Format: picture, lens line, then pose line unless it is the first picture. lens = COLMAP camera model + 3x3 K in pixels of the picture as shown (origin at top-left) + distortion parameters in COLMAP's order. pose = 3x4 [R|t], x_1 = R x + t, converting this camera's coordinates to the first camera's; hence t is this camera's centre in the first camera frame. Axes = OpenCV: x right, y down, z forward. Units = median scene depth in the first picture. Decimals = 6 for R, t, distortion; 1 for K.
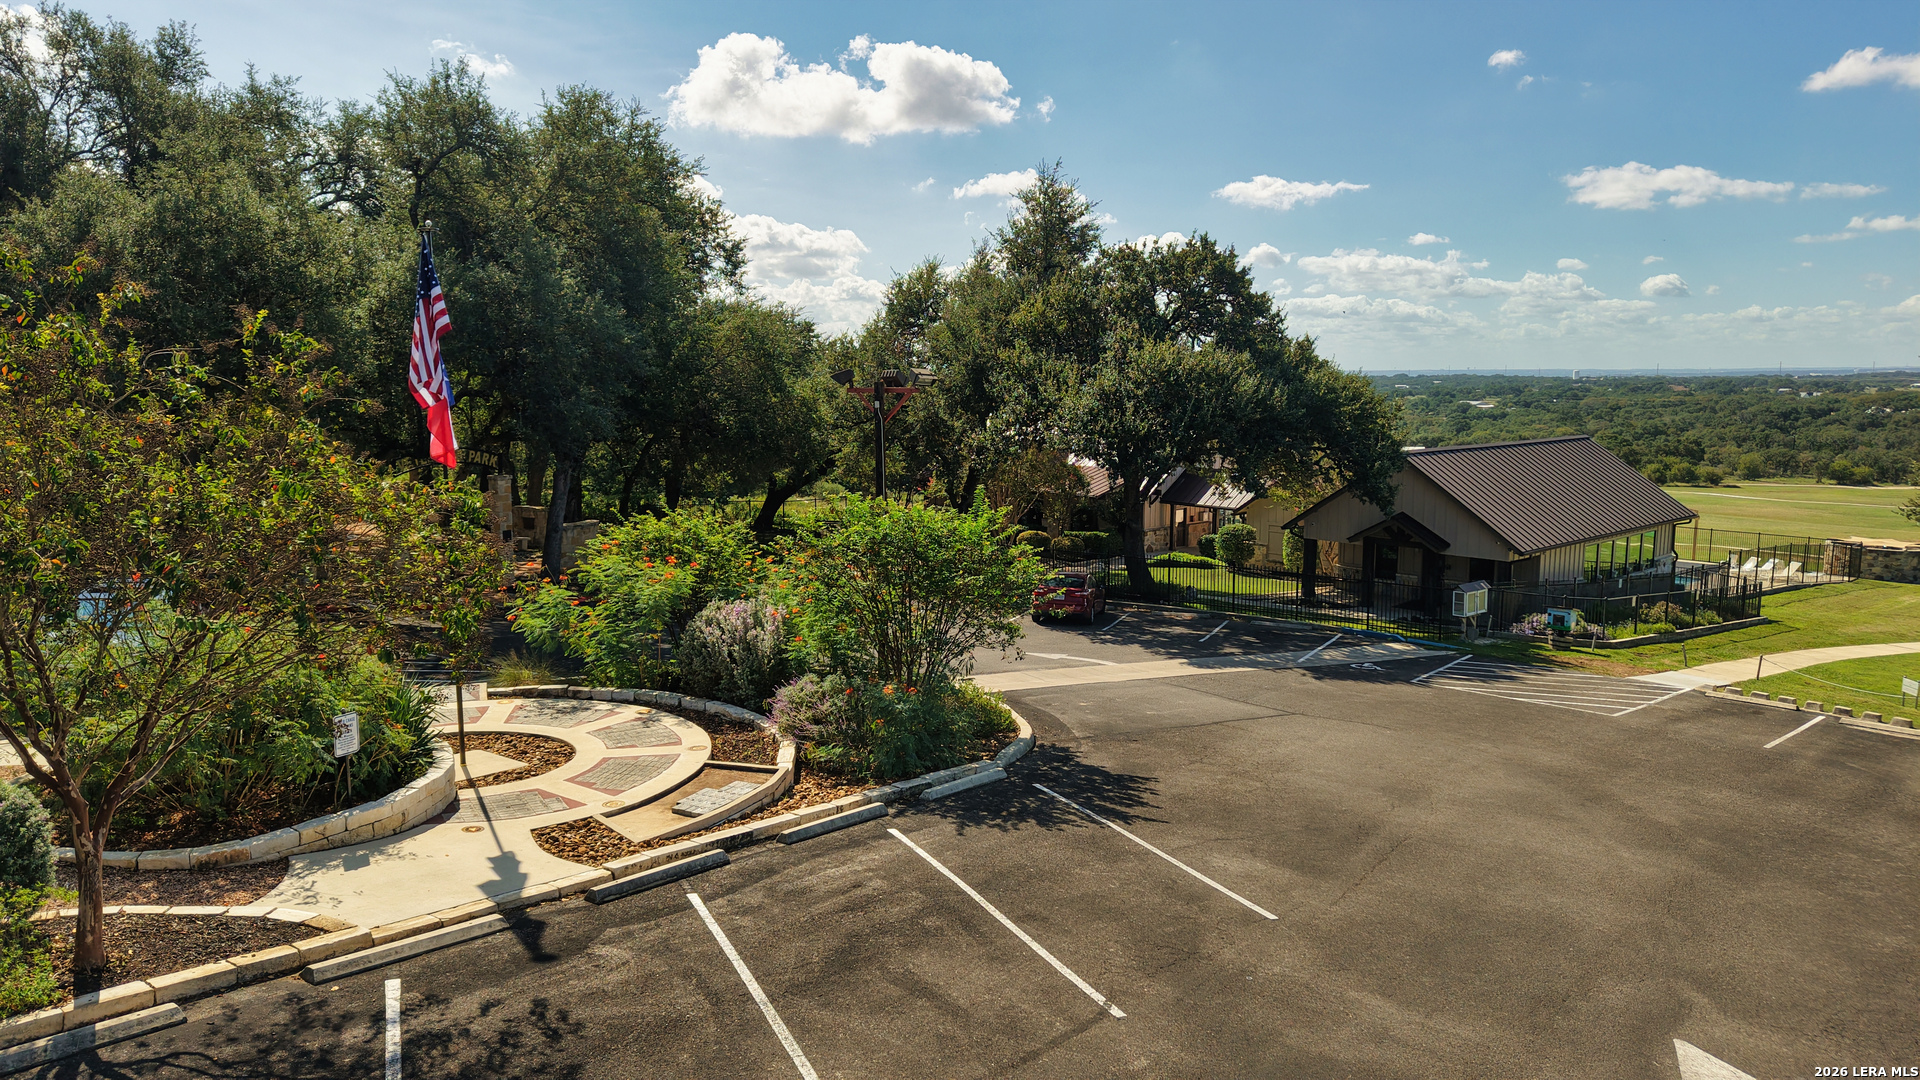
lens RADIAL K [[1309.0, 0, 953.5], [0, 1309.0, 536.8], [0, 0, 1]] dist [0.039314, -0.000003]
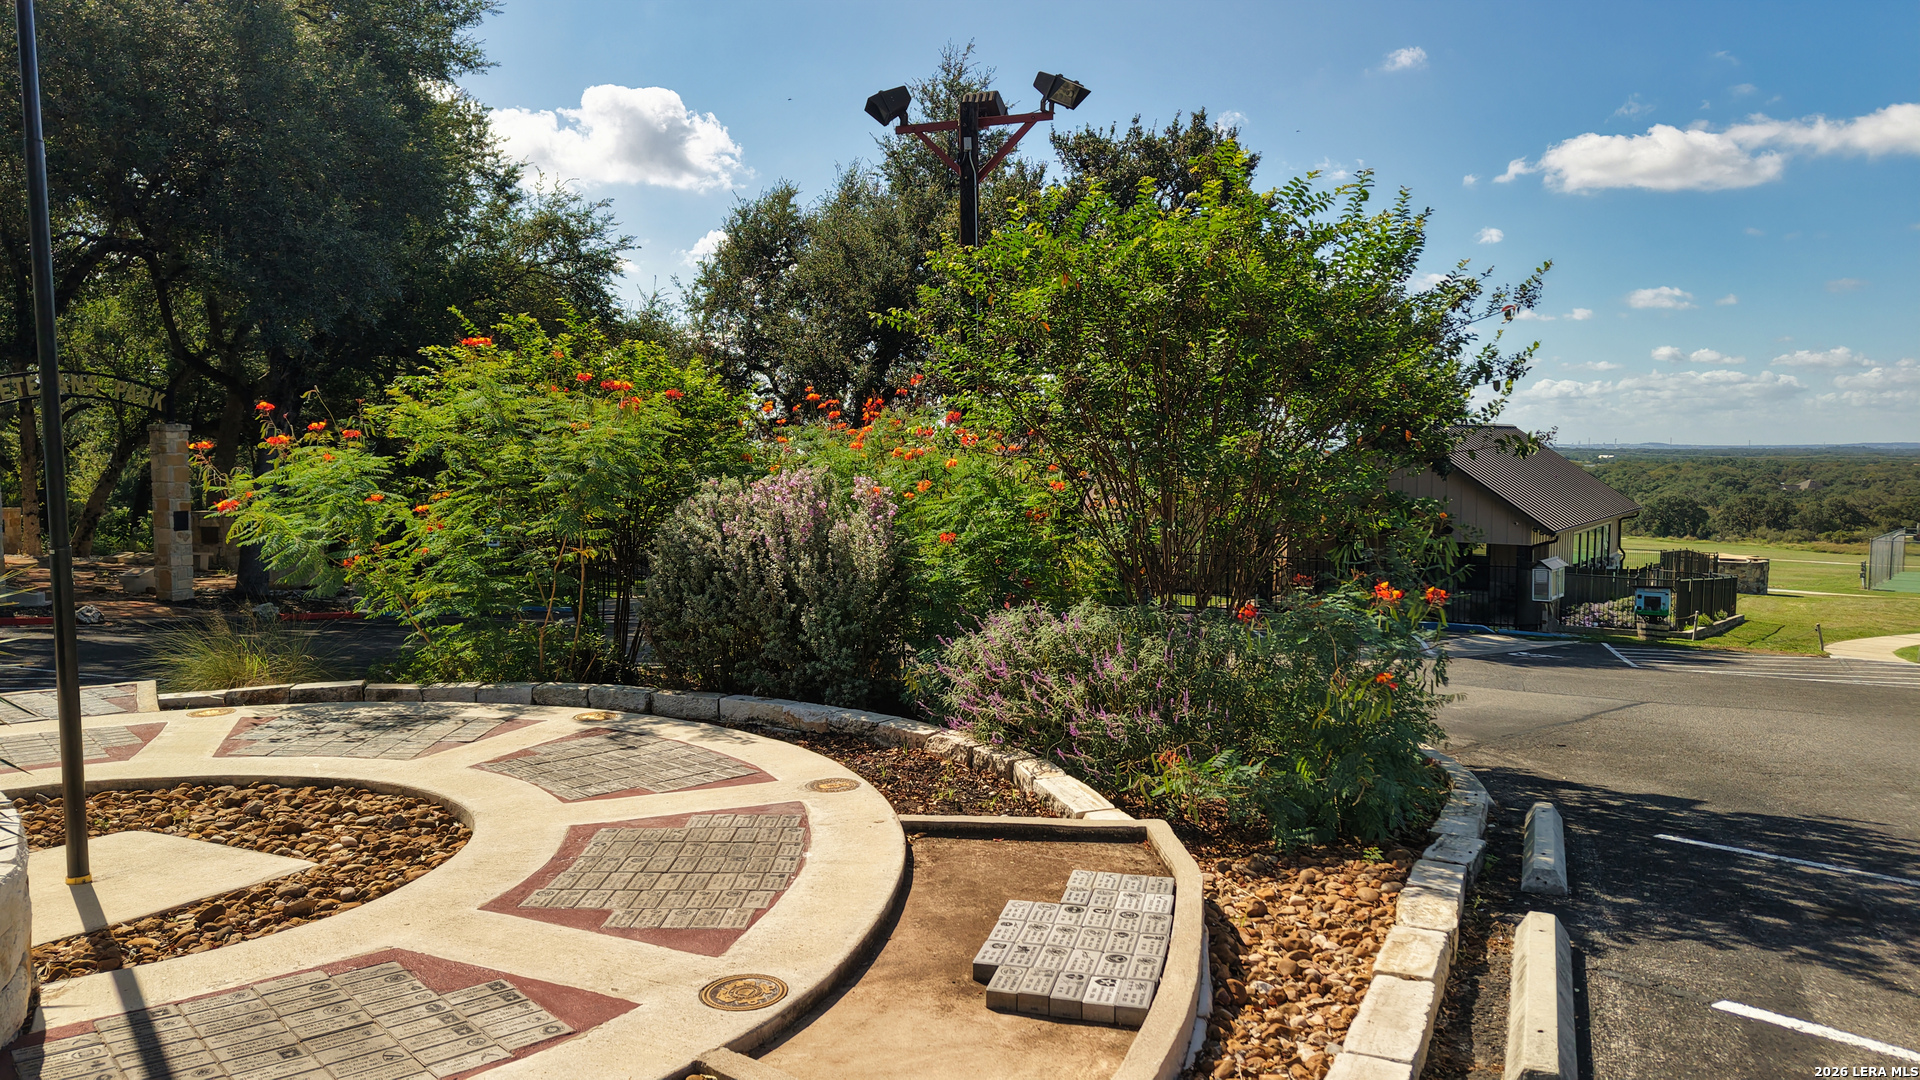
lens RADIAL K [[1309.0, 0, 953.5], [0, 1309.0, 536.8], [0, 0, 1]] dist [0.039314, -0.000003]
pose [[0.977610, -0.015696, 0.209838, -0.222795], [0.027893, 0.998081, -0.055290, 0.108989], [-0.208567, 0.059905, 0.976172, 0.612261]]
